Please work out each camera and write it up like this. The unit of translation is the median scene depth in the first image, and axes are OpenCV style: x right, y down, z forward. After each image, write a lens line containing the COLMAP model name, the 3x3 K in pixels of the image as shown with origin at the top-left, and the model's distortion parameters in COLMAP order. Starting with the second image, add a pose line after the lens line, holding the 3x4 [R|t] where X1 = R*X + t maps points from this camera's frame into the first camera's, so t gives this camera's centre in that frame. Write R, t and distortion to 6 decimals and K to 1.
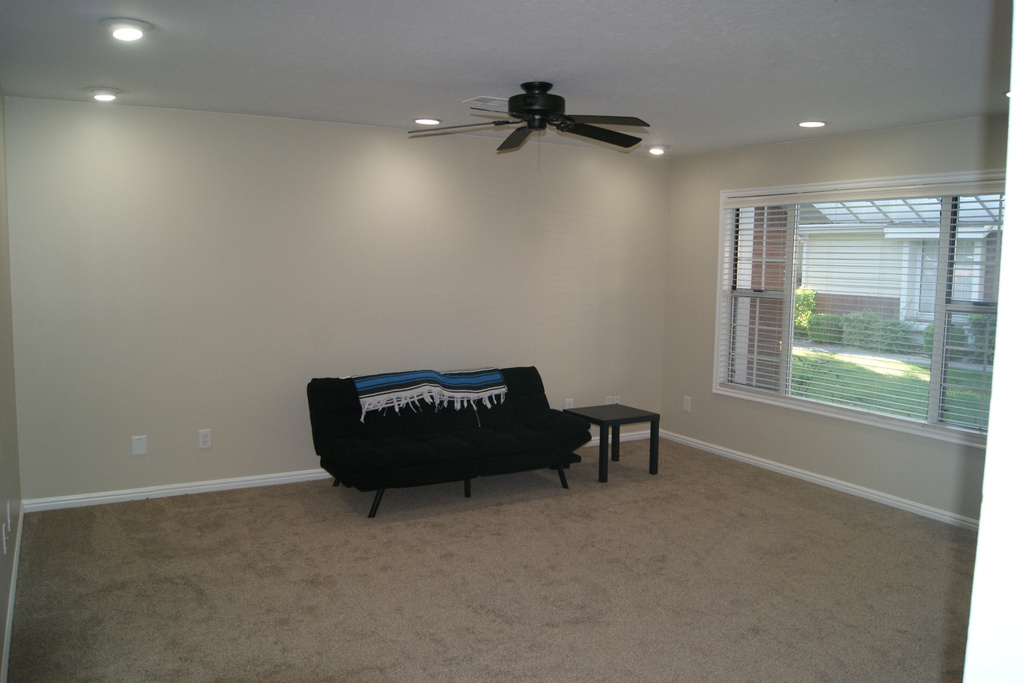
lens RADIAL K [[795.0, 0, 512.0], [0, 795.0, 341.5], [0, 0, 1]] dist [-0.092195, 0.024486]
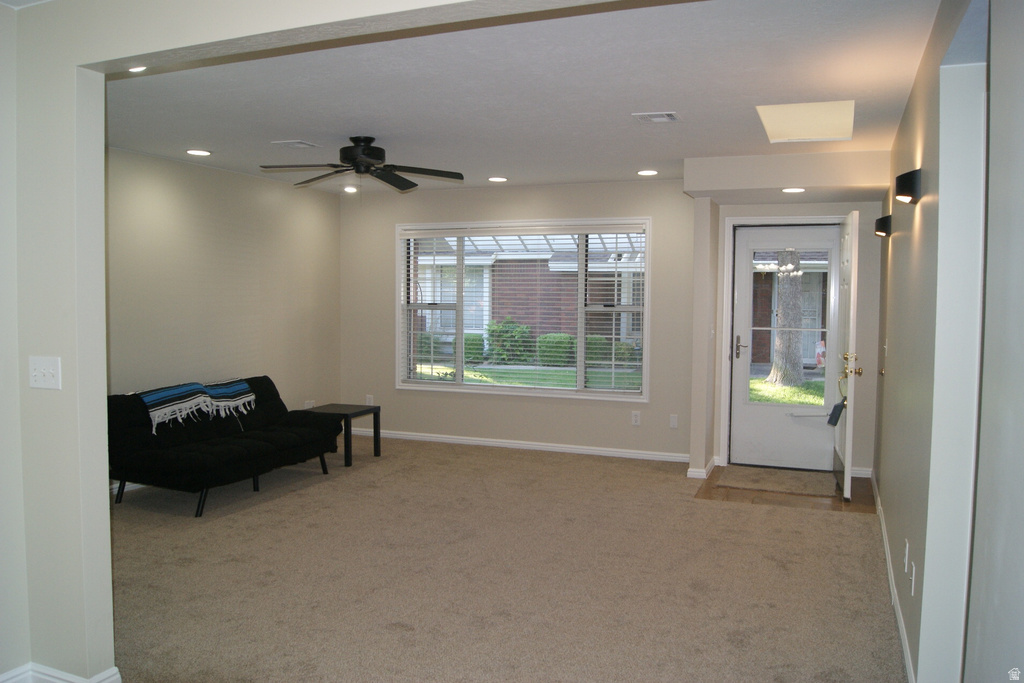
lens RADIAL K [[795.0, 0, 512.0], [0, 795.0, 341.5], [0, 0, 1]] dist [-0.092195, 0.024486]
pose [[0.794447, -0.045533, 0.605624, -0.415193], [0.066933, 0.997675, -0.012793, 0.023731], [-0.603634, 0.050700, 0.795648, -0.101390]]
